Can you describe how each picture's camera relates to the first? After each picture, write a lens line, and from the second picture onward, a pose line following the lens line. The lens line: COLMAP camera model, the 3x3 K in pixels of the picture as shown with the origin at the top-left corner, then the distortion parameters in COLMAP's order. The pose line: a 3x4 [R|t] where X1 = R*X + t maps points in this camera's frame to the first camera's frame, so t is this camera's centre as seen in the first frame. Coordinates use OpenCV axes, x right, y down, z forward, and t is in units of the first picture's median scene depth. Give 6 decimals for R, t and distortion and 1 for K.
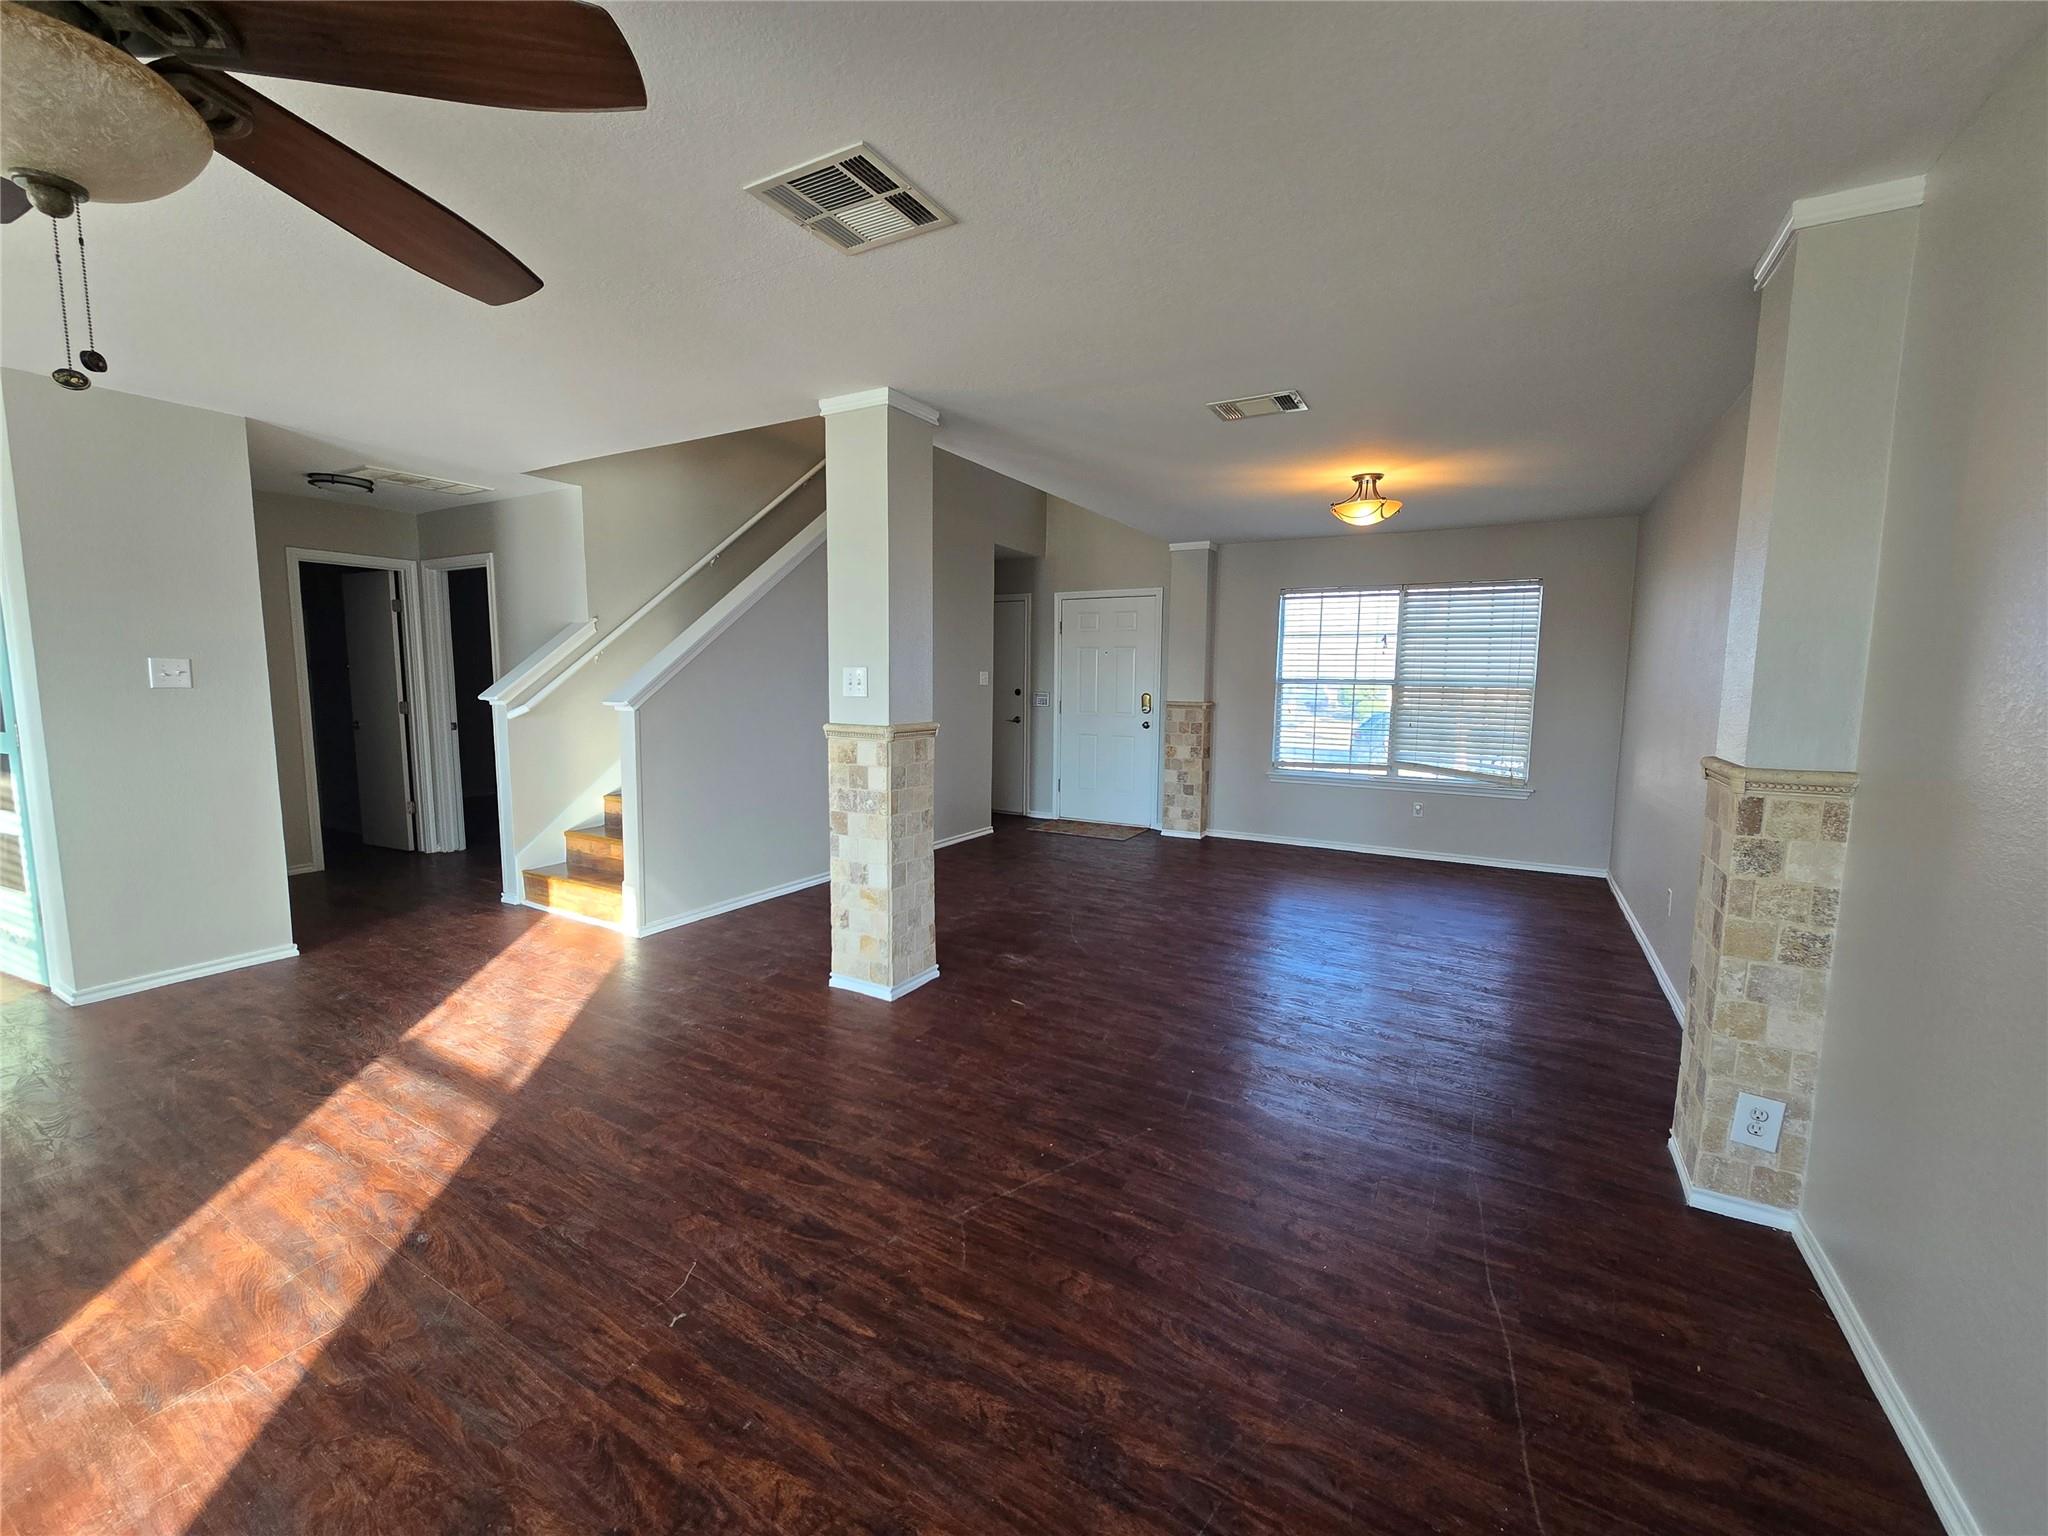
lens RADIAL K [[842.6, 0, 1019.0], [0, 842.6, 764.6], [0, 0, 1]] dist [0.001600, 0.000420]
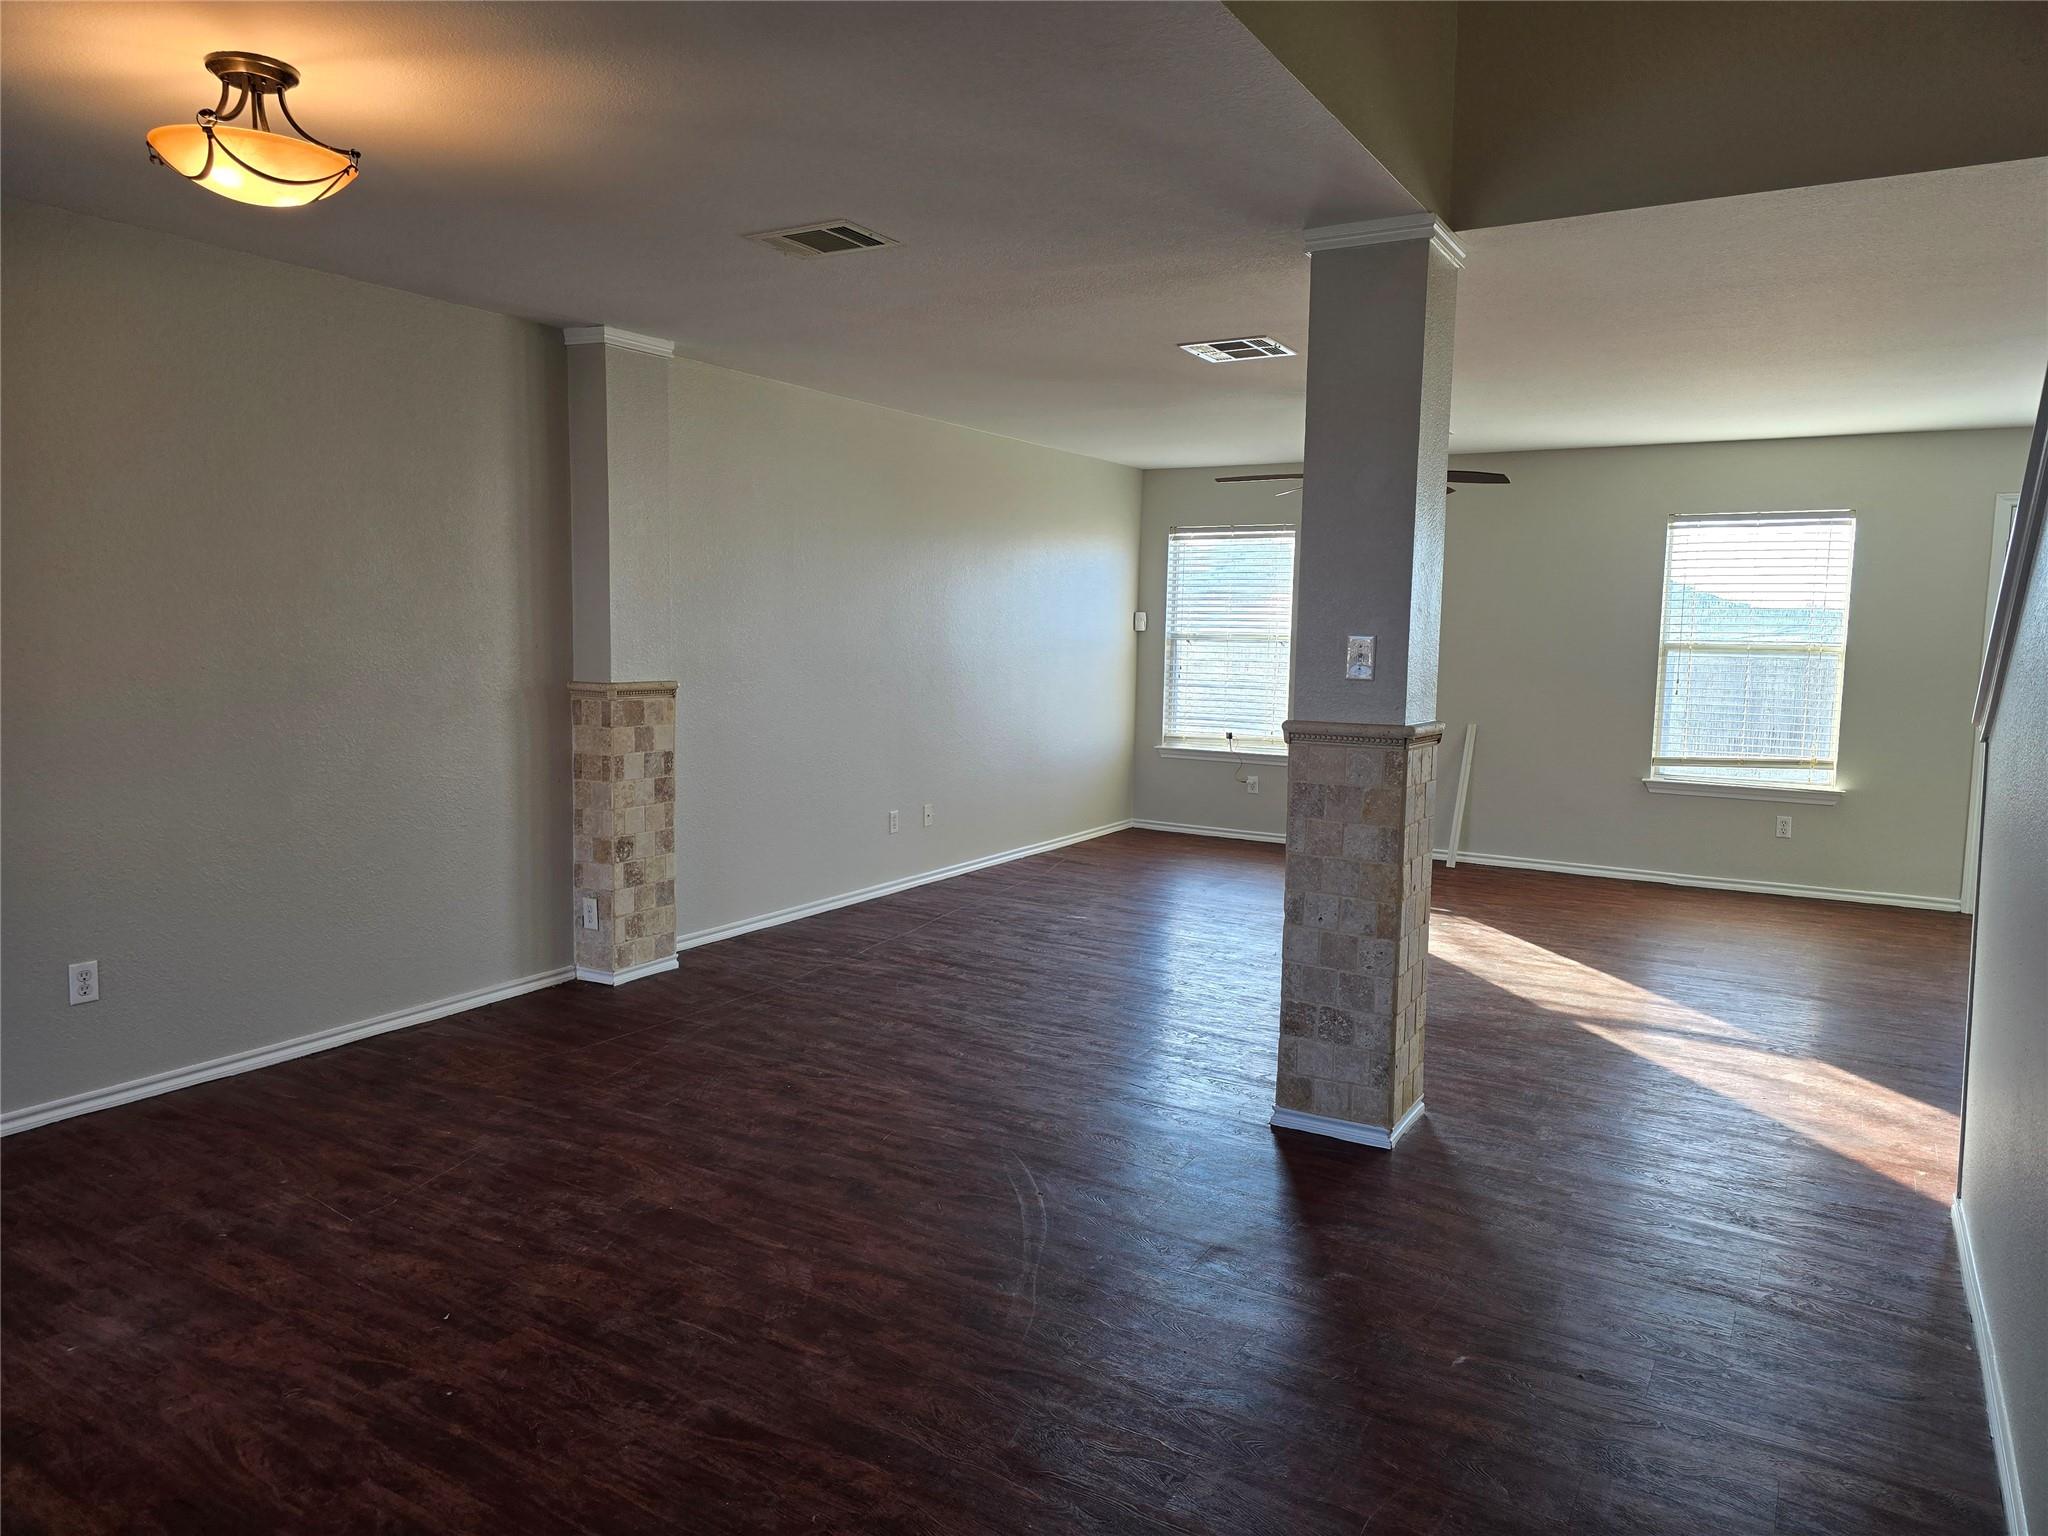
lens RADIAL K [[1354.0, 0, 1028.6], [0, 1354.0, 758.2], [0, 0, 1]] dist [0.023594, -0.007749]
pose [[-0.999555, -0.027731, 0.011003, 0.081862], [-0.024919, 0.978827, 0.203165, -0.227702], [-0.016404, 0.202800, -0.979083, 2.049375]]
